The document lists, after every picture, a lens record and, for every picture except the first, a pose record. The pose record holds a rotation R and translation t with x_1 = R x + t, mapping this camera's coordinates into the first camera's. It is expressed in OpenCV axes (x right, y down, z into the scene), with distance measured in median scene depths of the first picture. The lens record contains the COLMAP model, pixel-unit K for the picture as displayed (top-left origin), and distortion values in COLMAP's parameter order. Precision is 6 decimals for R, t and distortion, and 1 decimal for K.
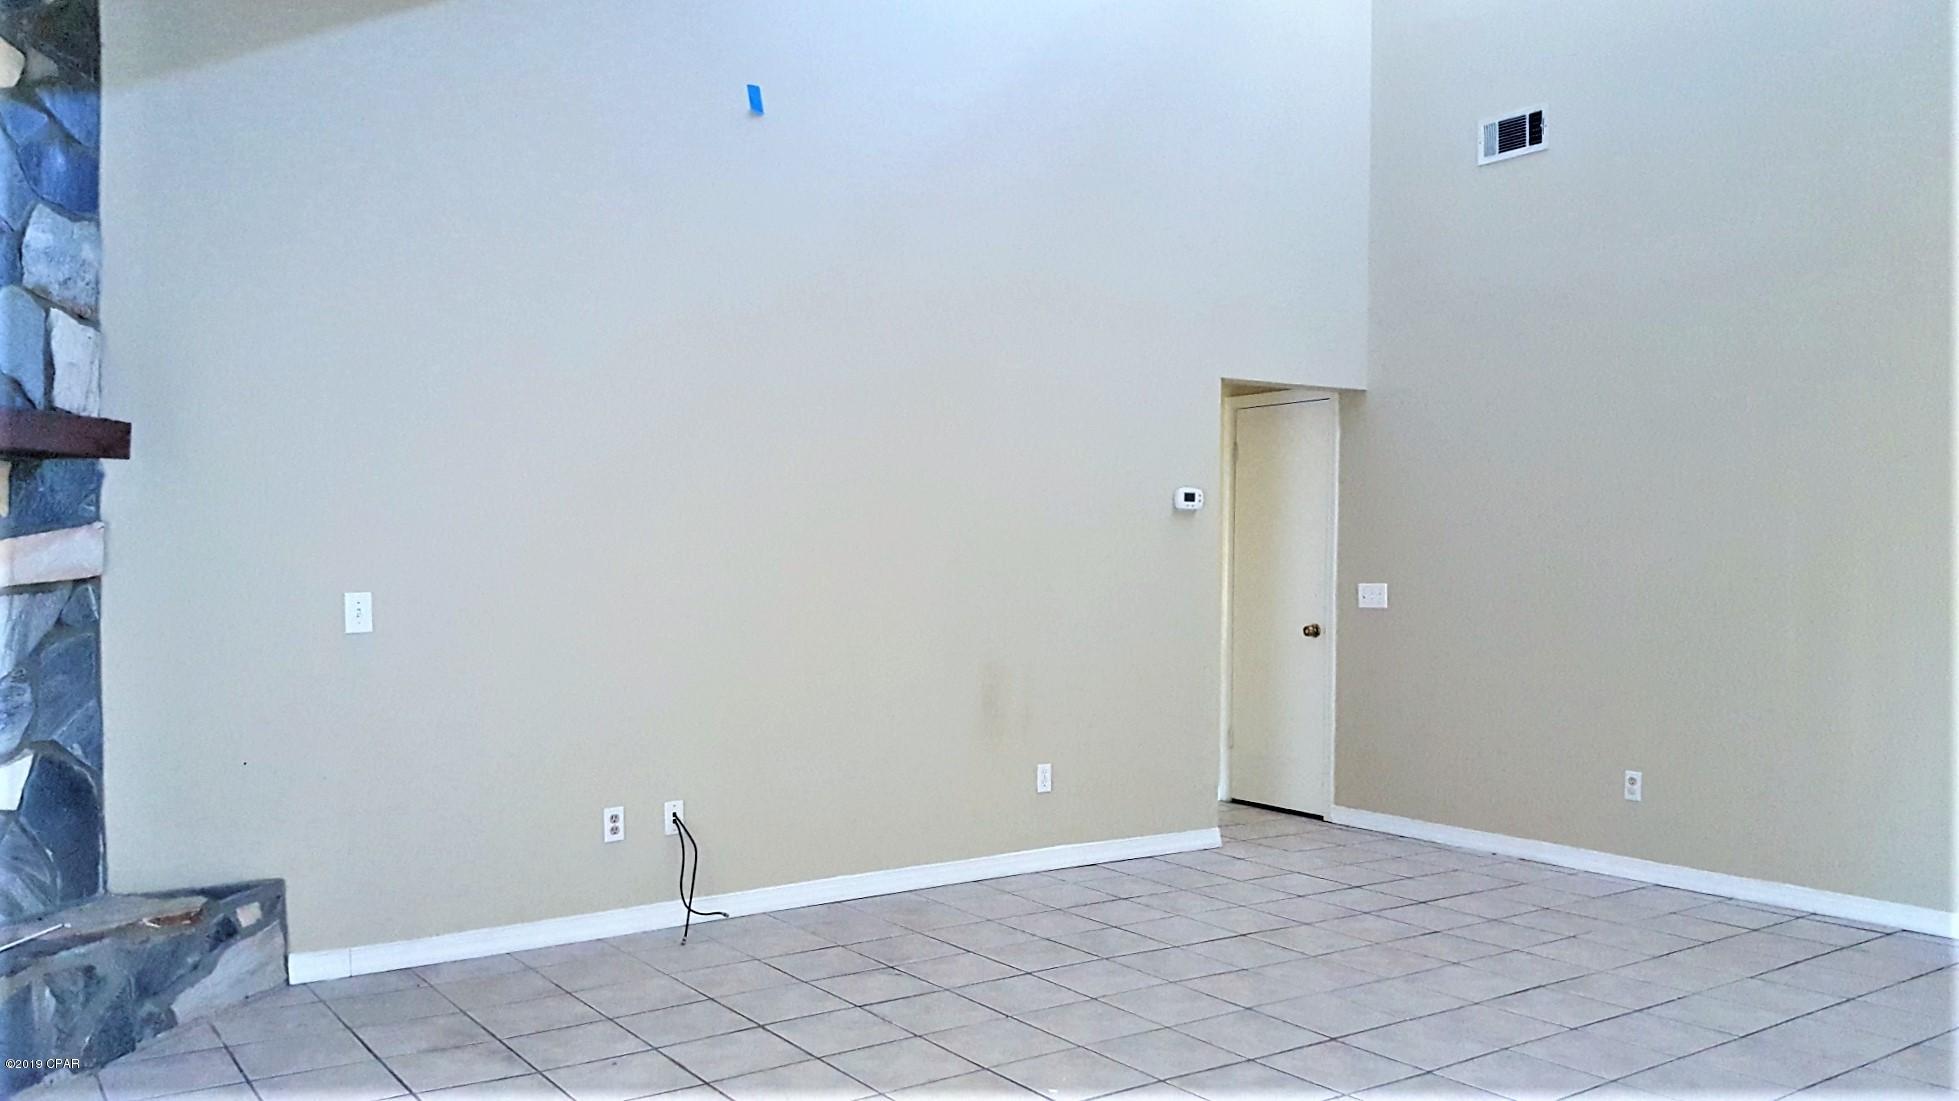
lens RADIAL K [[1503.1, 0, 959.6], [0, 1503.1, 584.9], [0, 0, 1]] dist [0.111290, -0.204001]
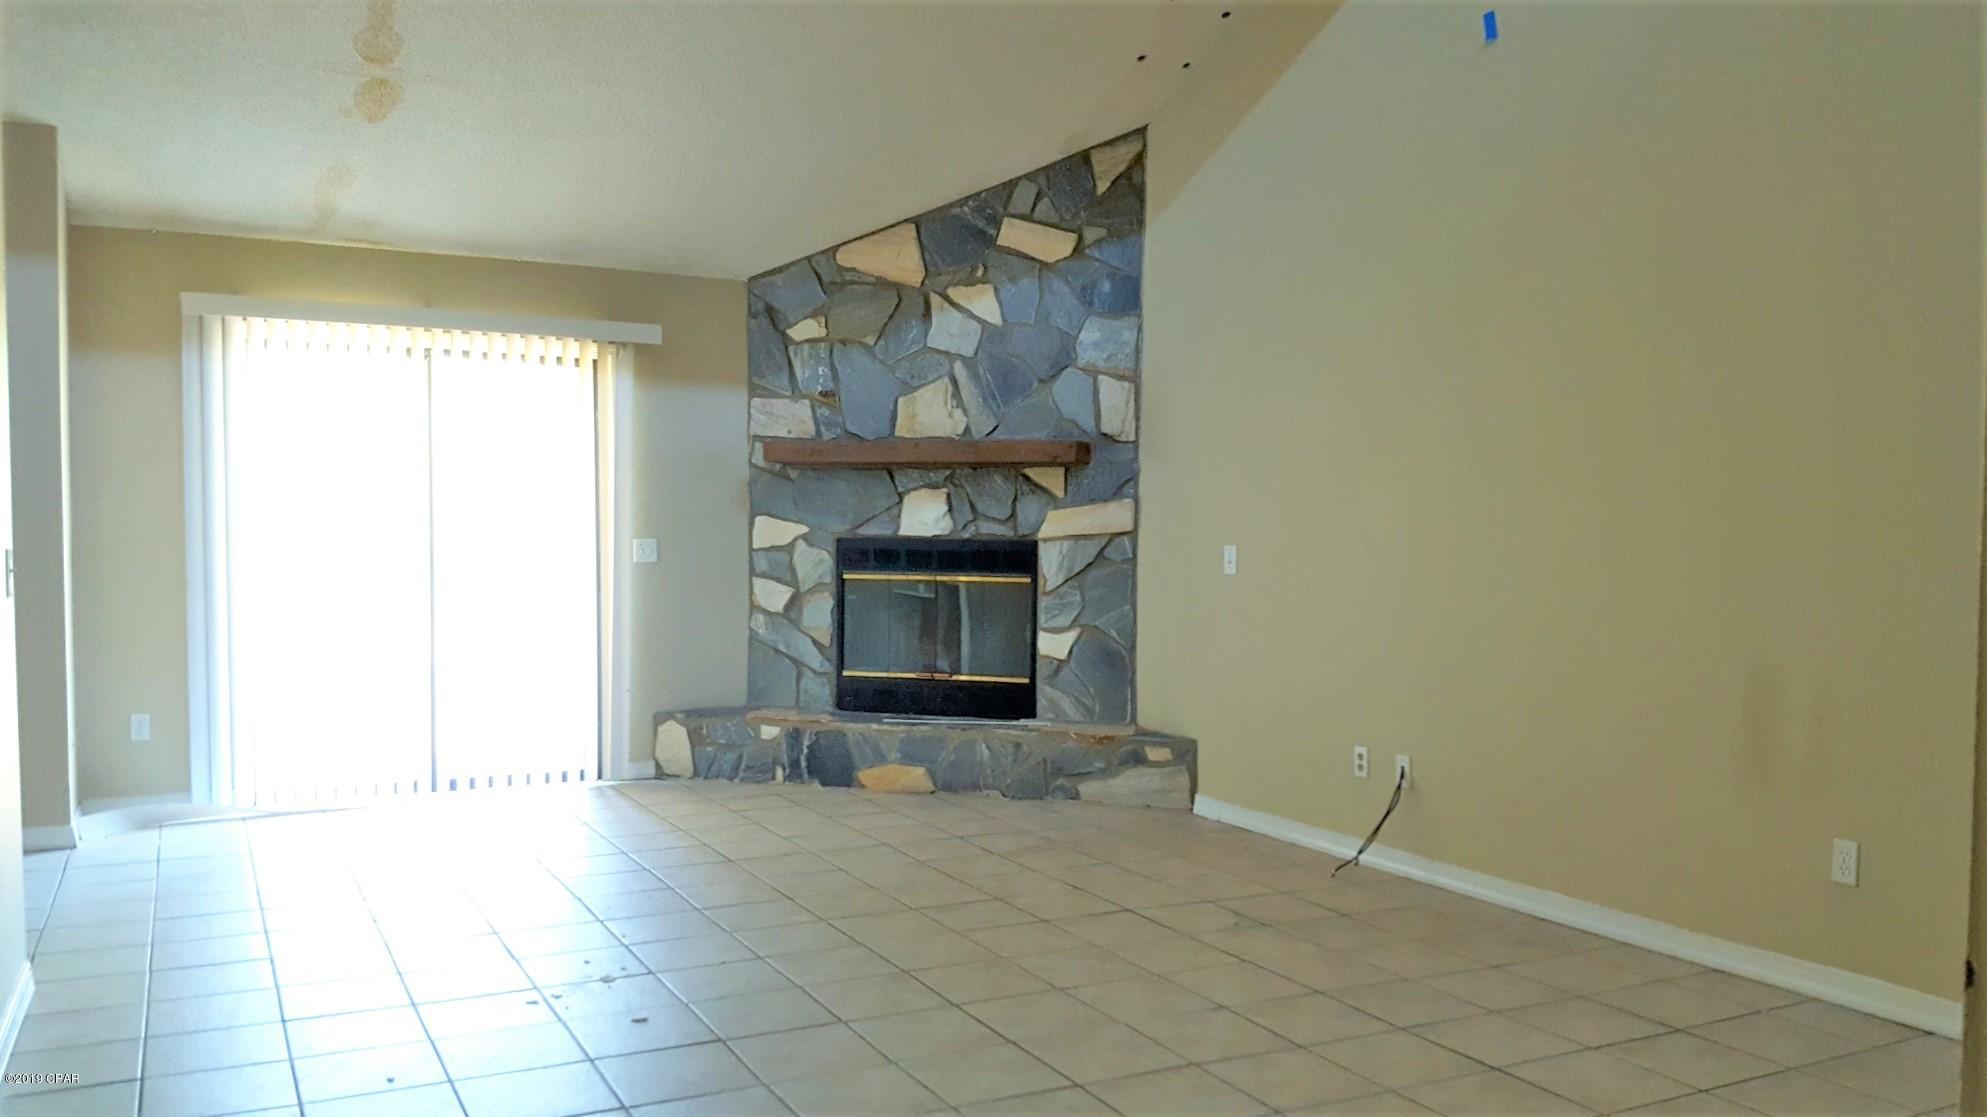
lens RADIAL K [[1524.6, 0, 973.3], [0, 1524.6, 593.4], [0, 0, 1]] dist [0.111290, -0.204001]
pose [[-0.138919, 0.040802, -0.989463, 1.121059], [-0.025548, 0.998671, 0.044768, -0.008269], [0.989974, 0.031498, -0.137692, 1.075349]]
